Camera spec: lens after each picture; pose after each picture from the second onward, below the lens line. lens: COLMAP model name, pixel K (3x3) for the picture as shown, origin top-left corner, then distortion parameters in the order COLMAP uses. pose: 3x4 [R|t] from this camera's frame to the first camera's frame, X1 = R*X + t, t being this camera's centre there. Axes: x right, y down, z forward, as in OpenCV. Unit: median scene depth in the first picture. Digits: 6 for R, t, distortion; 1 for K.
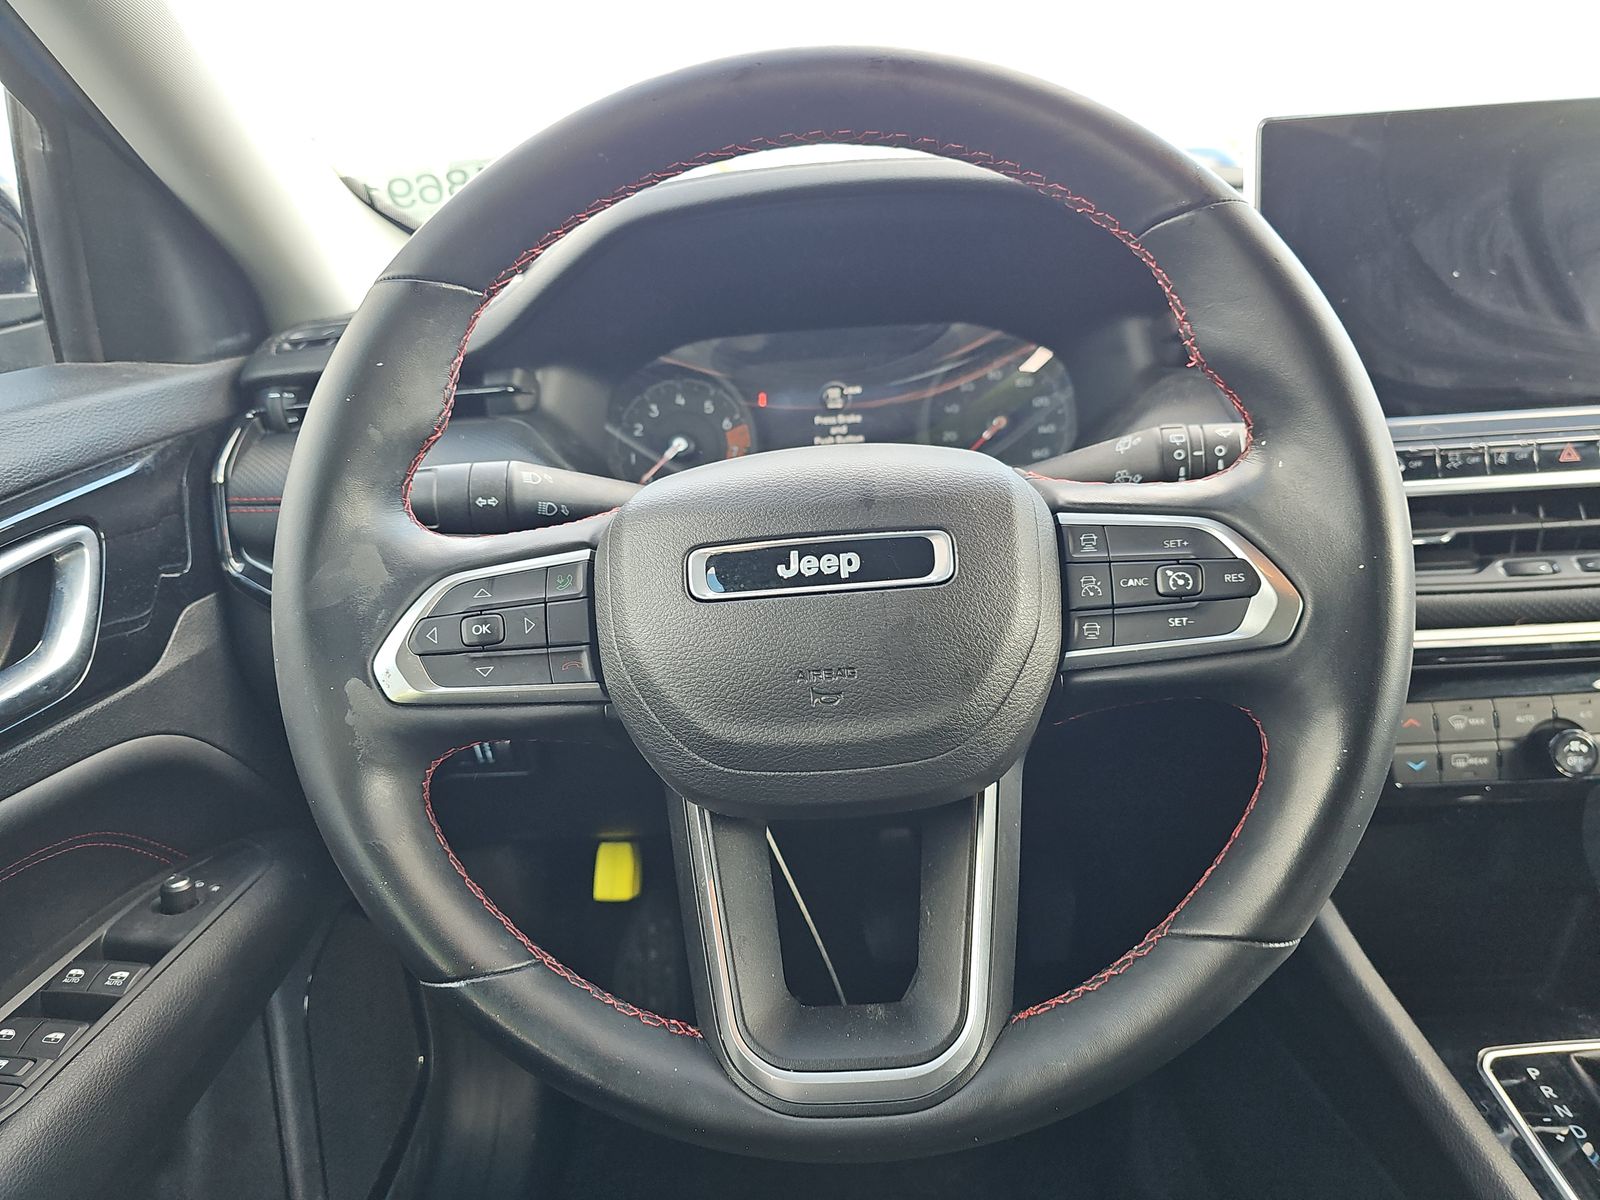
lens RADIAL K [[1062.7, 0, 798.2], [0, 1062.7, 602.3], [0, 0, 1]] dist [0.034004, -0.033744]
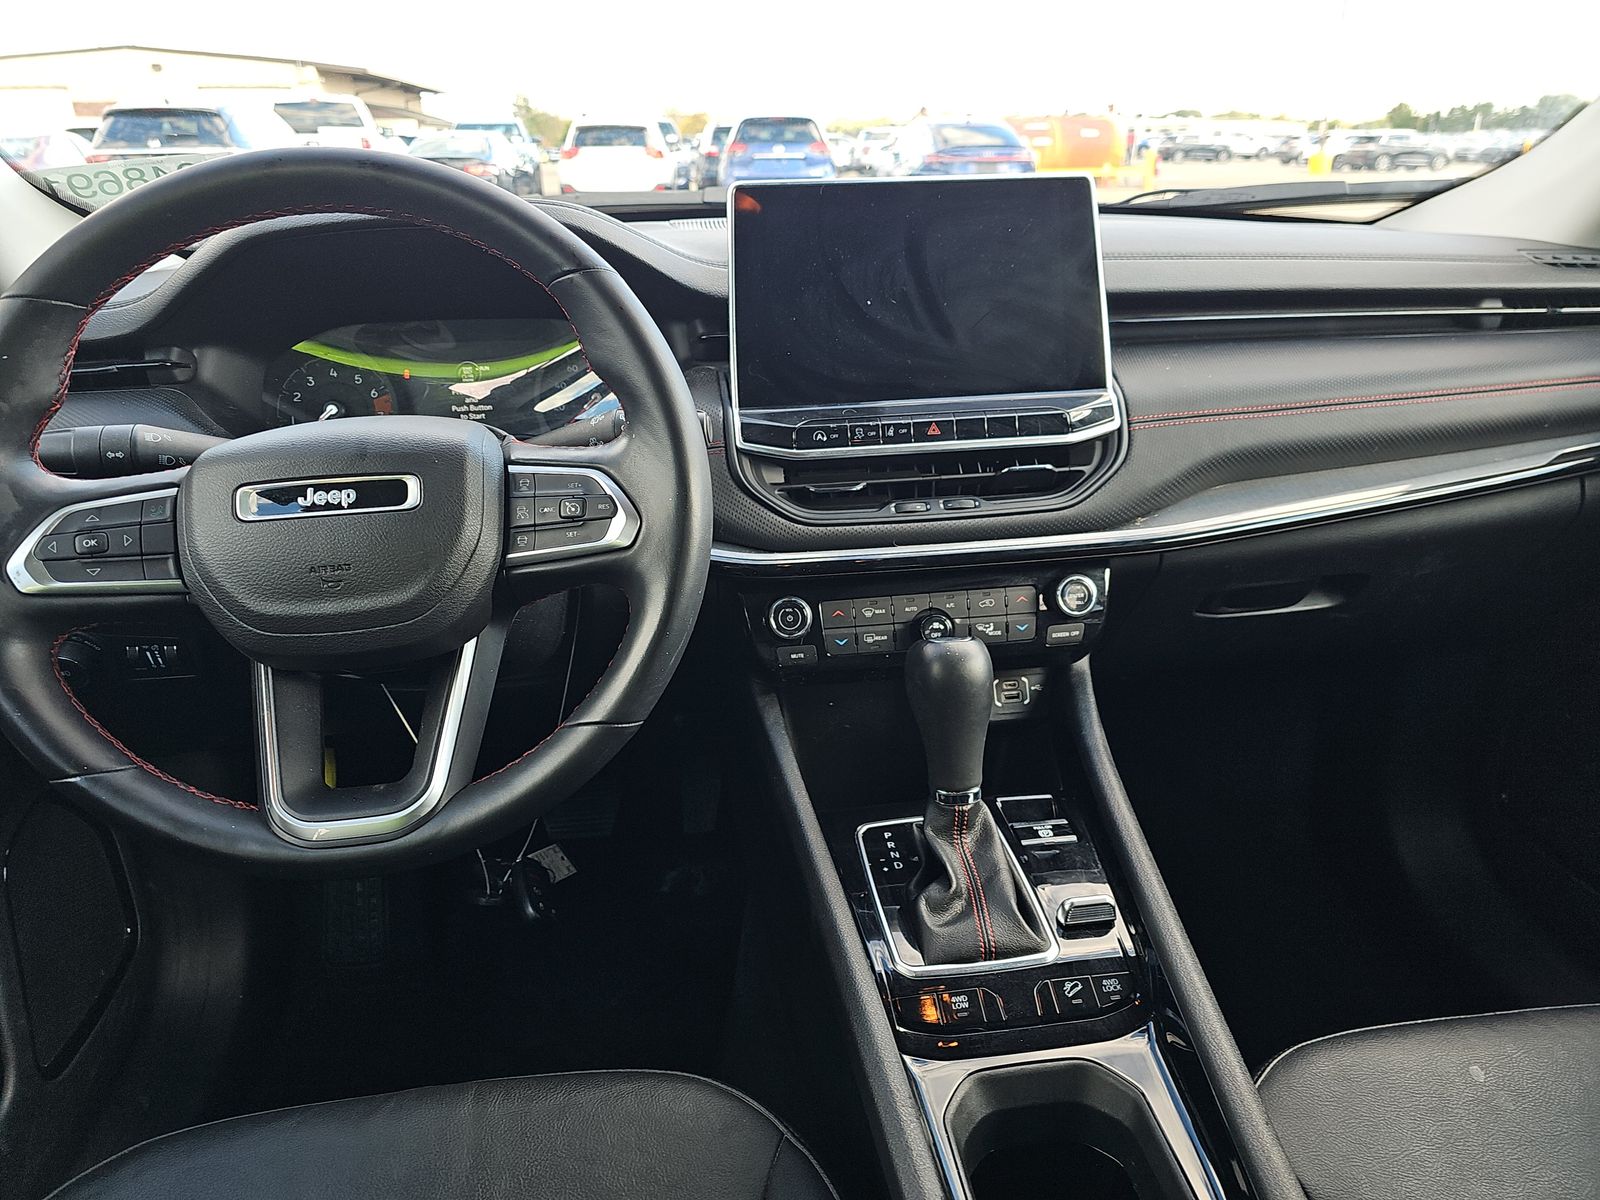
lens RADIAL K [[1062.7, 0, 813.5], [0, 1062.7, 609.5], [0, 0, 1]] dist [0.034004, -0.033744]
pose [[0.985173, -0.017206, 0.170699, 0.415941], [0.009897, 0.999001, 0.043573, 0.061486], [-0.171278, -0.041238, 0.984359, -0.597091]]
